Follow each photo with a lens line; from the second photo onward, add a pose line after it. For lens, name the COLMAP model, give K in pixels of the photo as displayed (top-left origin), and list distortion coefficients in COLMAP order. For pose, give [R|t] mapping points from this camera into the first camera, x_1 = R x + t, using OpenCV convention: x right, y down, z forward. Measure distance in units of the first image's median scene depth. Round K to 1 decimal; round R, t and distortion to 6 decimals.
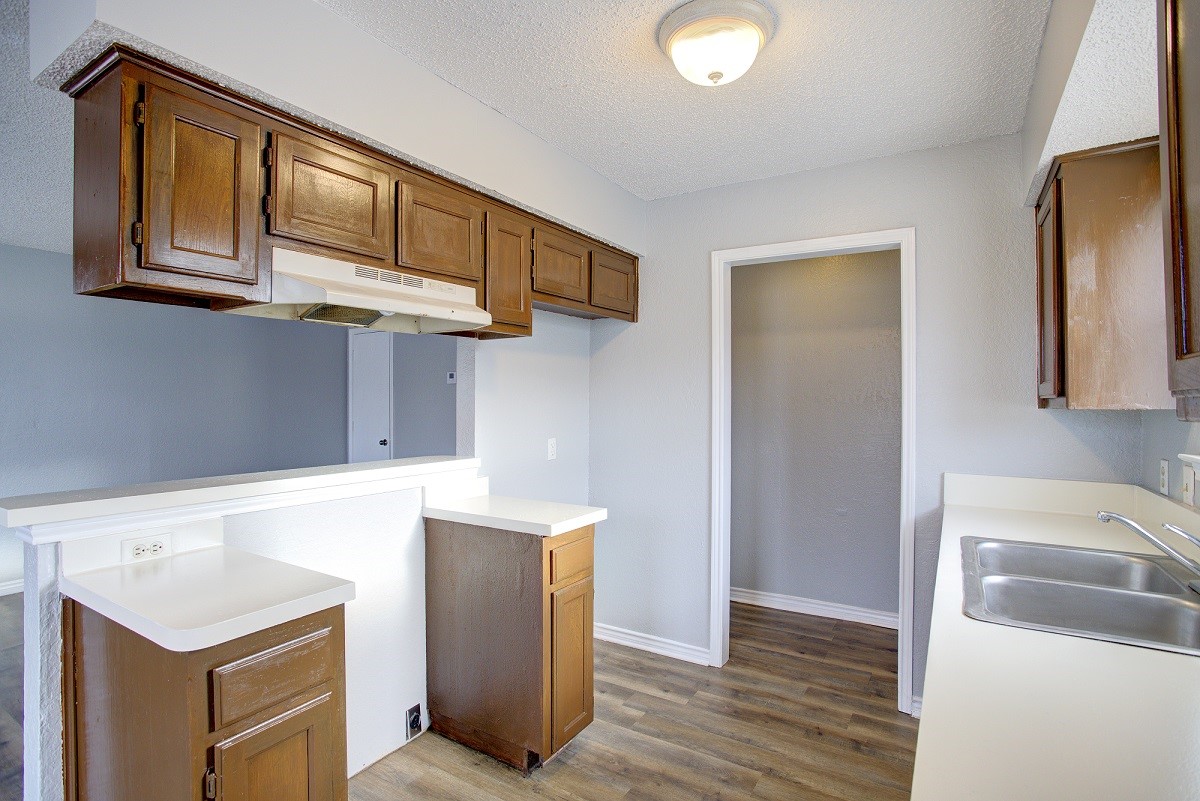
lens RADIAL K [[588.0, 0, 598.1], [0, 588.0, 401.6], [0, 0, 1]] dist [-0.077230, 0.032282]
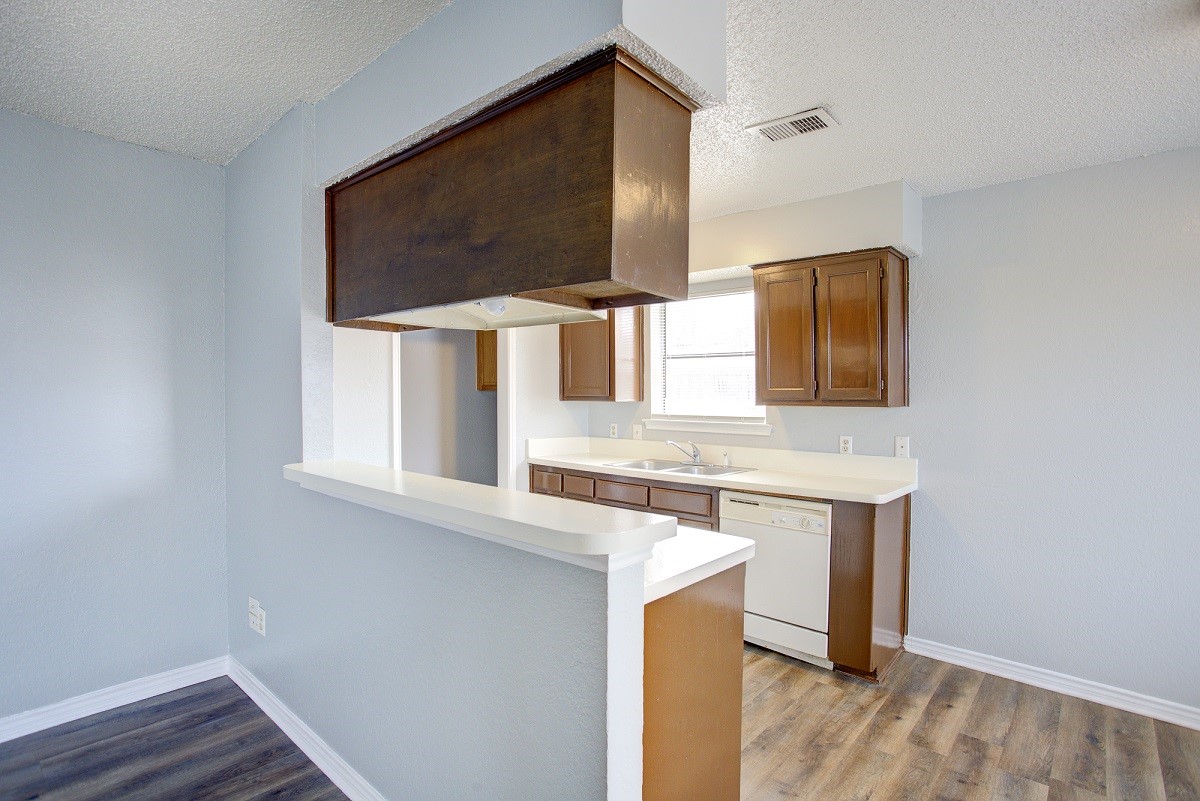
lens RADIAL K [[588.0, 0, 598.1], [0, 588.0, 401.6], [0, 0, 1]] dist [-0.077230, 0.032282]
pose [[0.183968, -0.010507, 0.982876, -0.968570], [-0.012036, 0.999844, 0.012941, -0.010417], [-0.982859, -0.014211, 0.183813, 0.432507]]
